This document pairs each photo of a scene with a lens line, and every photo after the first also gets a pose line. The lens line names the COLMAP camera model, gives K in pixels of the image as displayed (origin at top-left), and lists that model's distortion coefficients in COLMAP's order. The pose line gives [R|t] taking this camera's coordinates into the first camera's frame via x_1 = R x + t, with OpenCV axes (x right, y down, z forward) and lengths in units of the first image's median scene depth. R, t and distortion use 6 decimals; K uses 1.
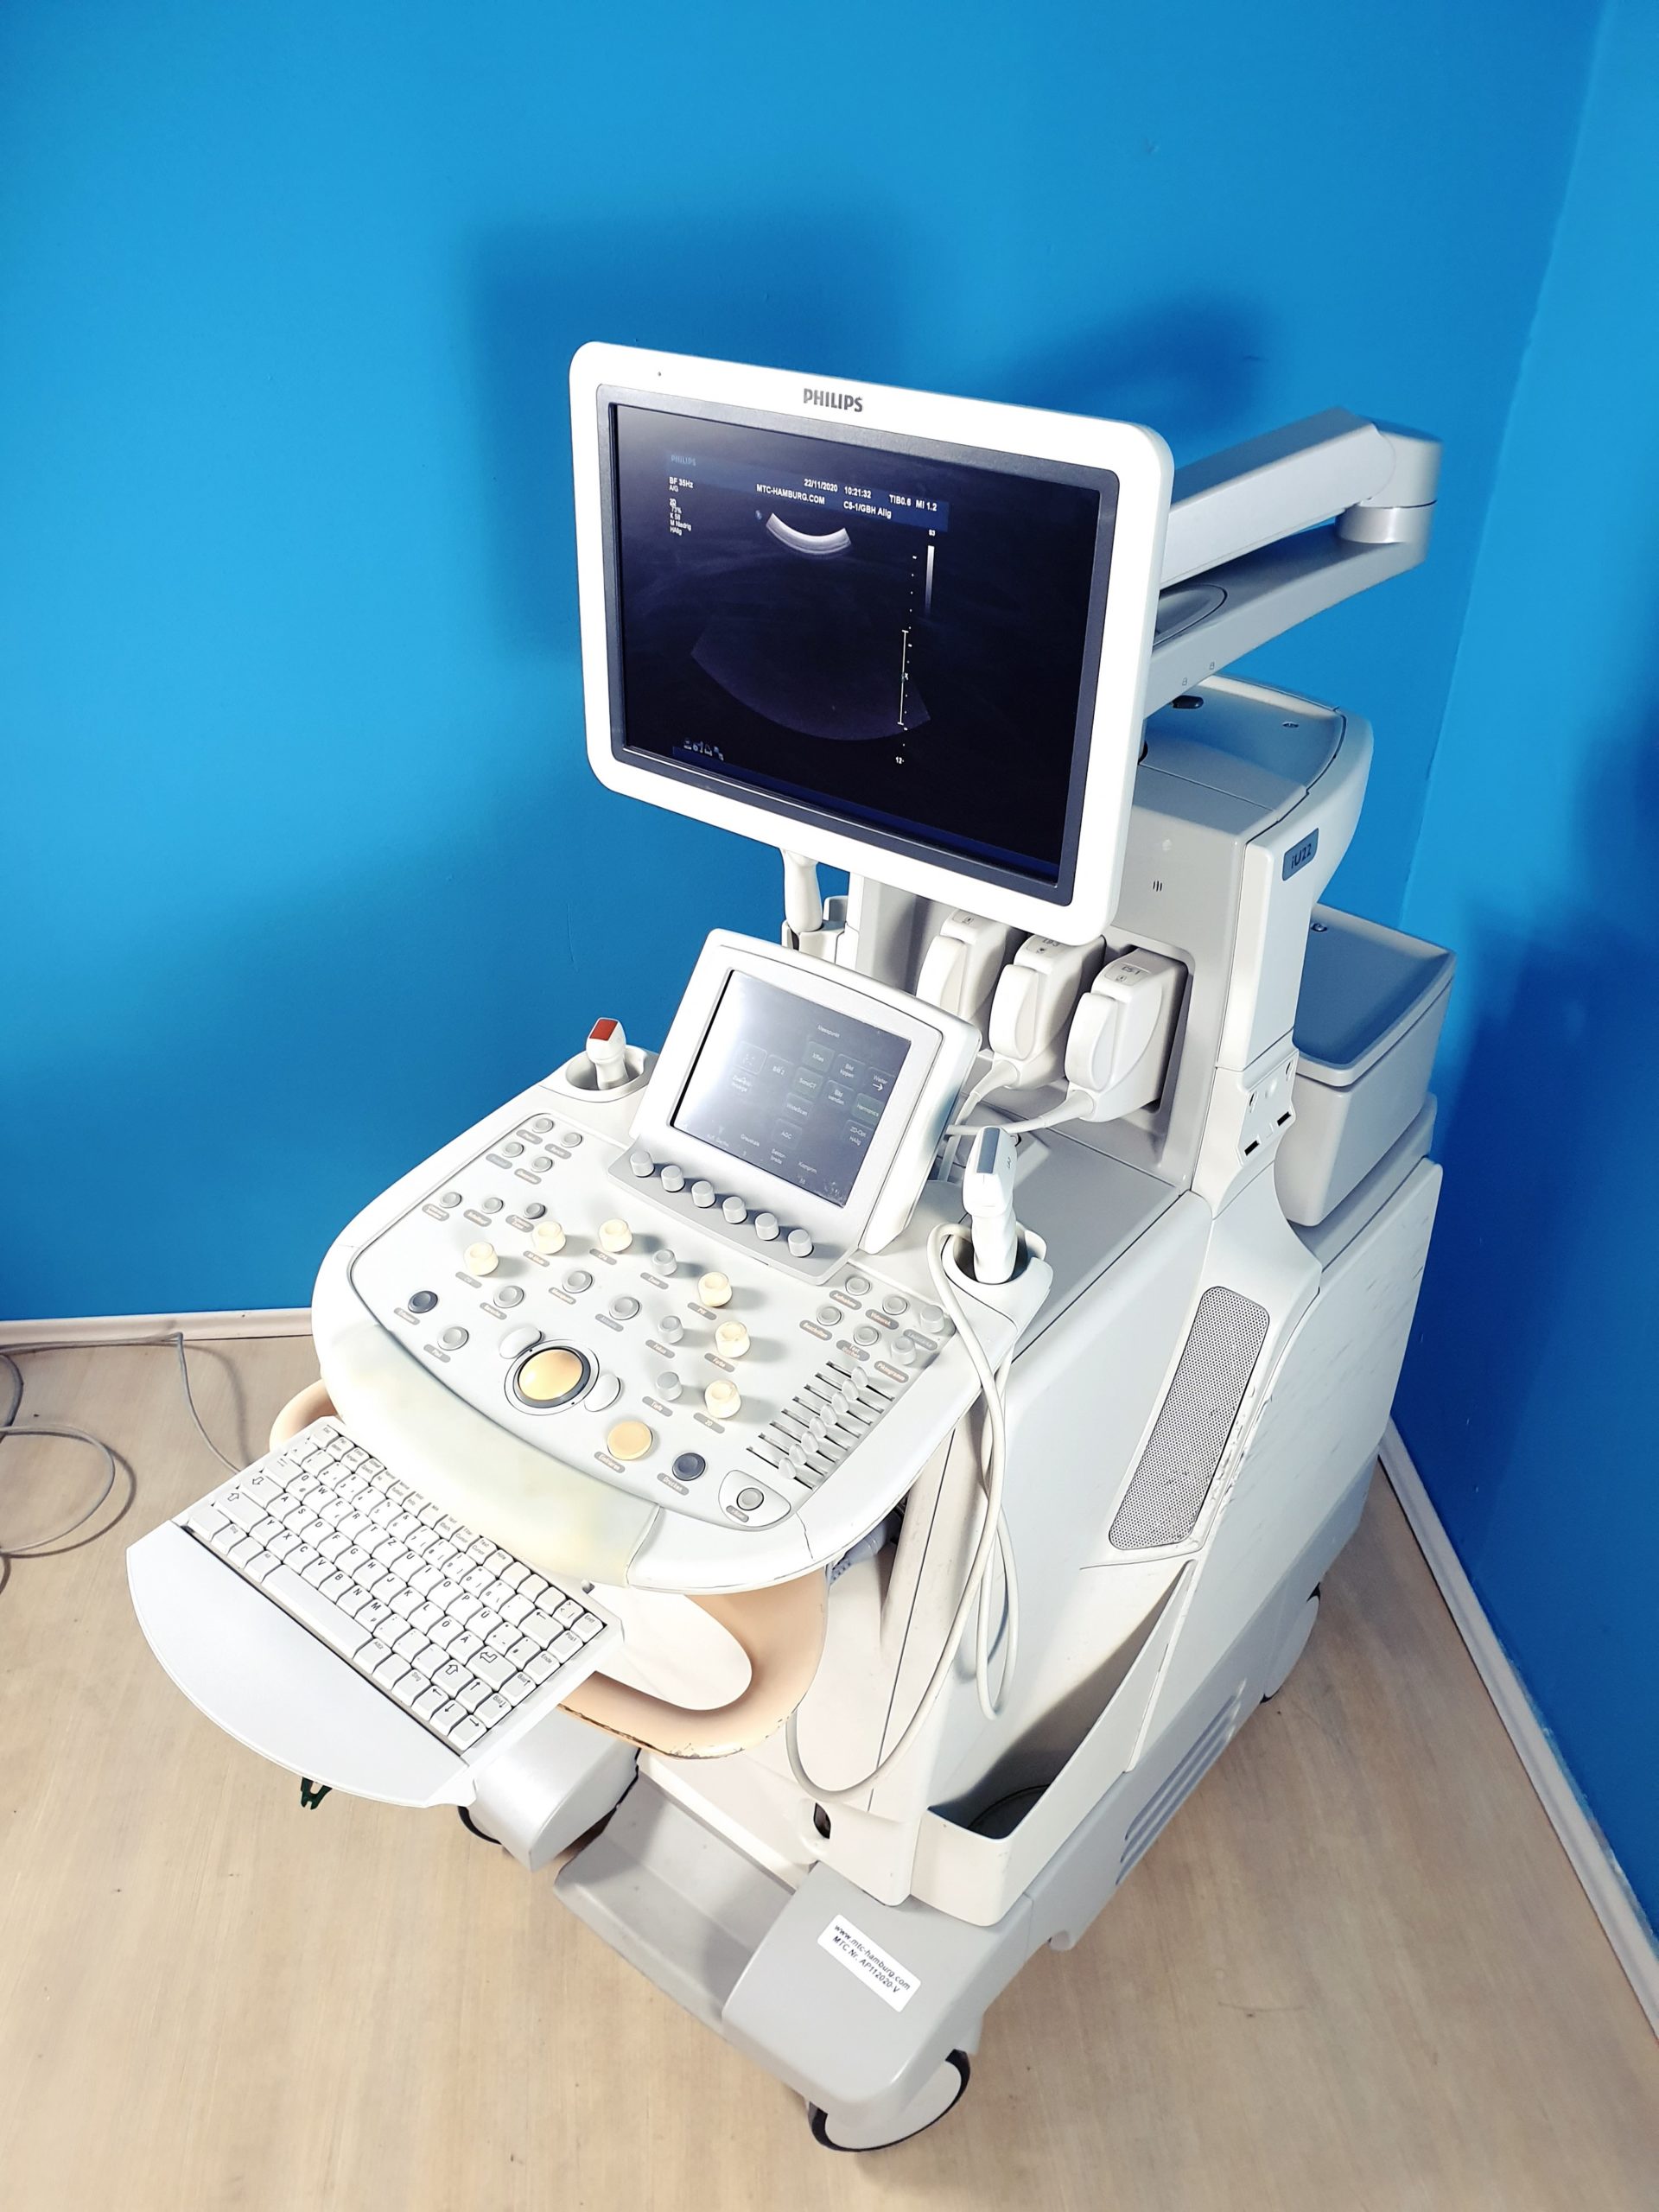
lens RADIAL K [[1706.6, 0, 829.5], [0, 1706.6, 1106.0], [0, 0, 1]] dist [0.150861, -0.136347]
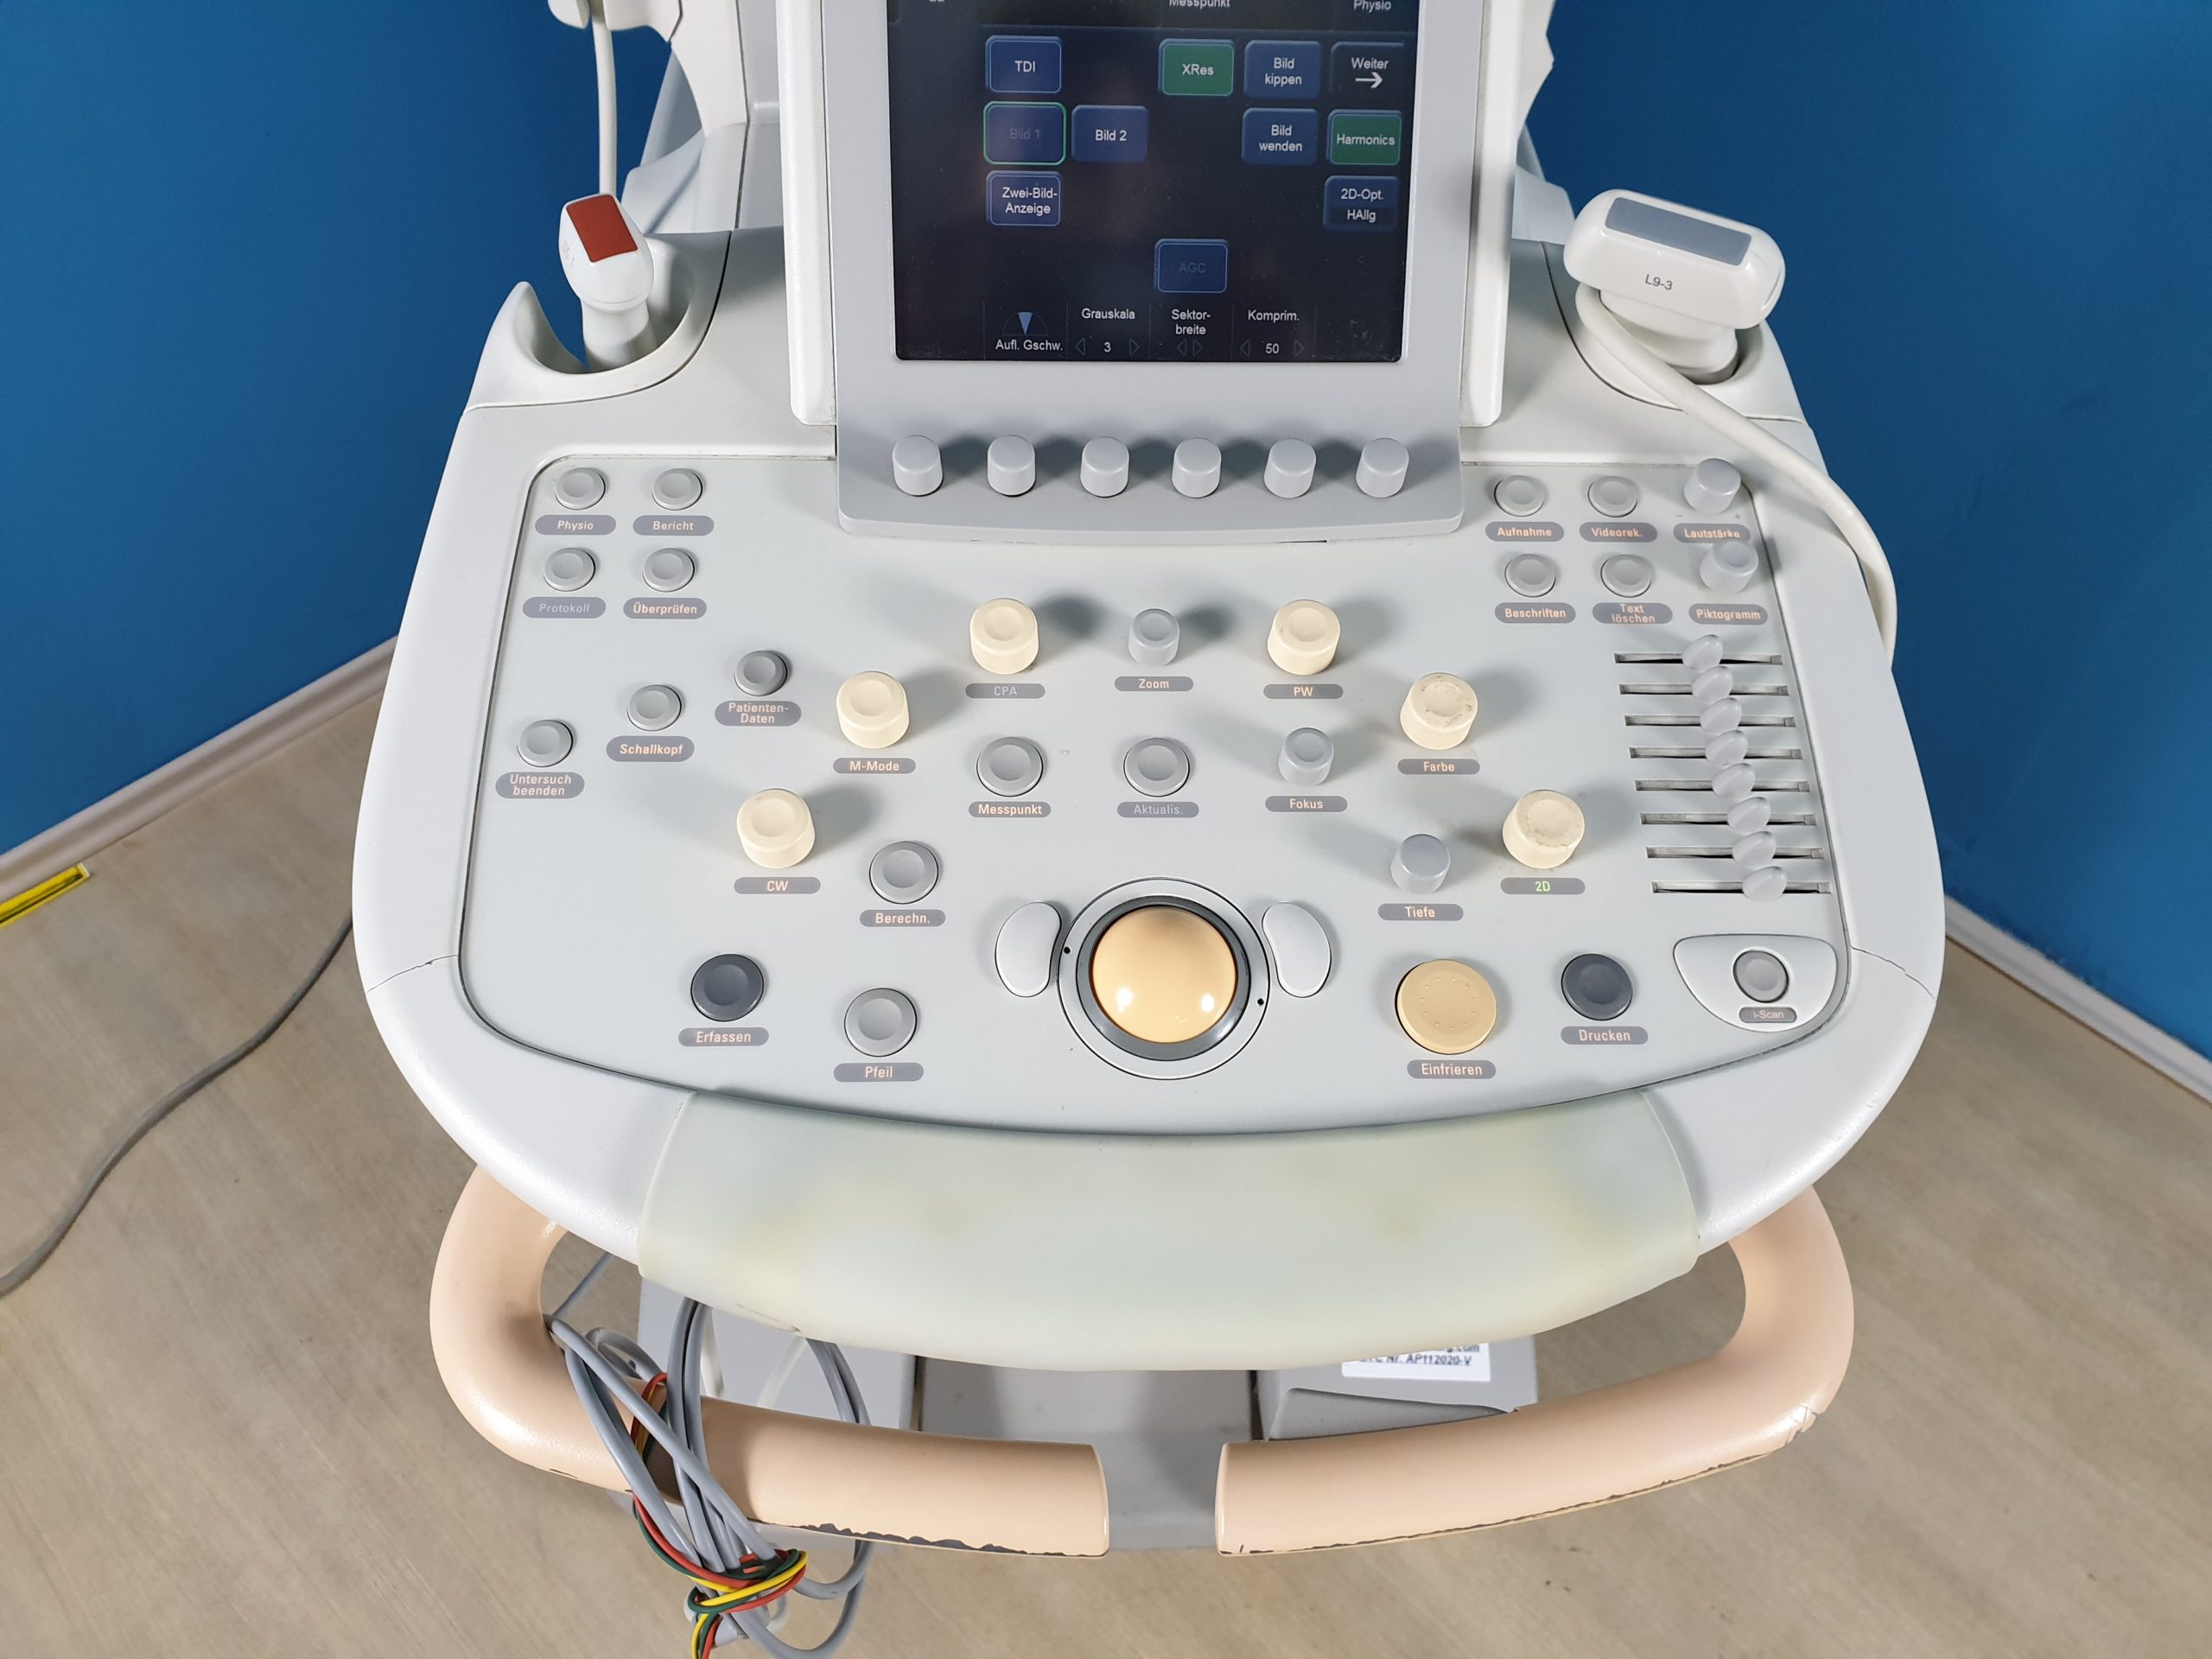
lens RADIAL K [[1706.6, 0, 1107.1], [0, 1706.6, 853.7], [0, 0, 1]] dist [0.150861, -0.136347]
pose [[0.762627, -0.507304, 0.401301, -0.326061], [0.329464, 0.838543, 0.433934, -0.063397], [-0.556645, -0.198715, 0.806634, 0.645532]]
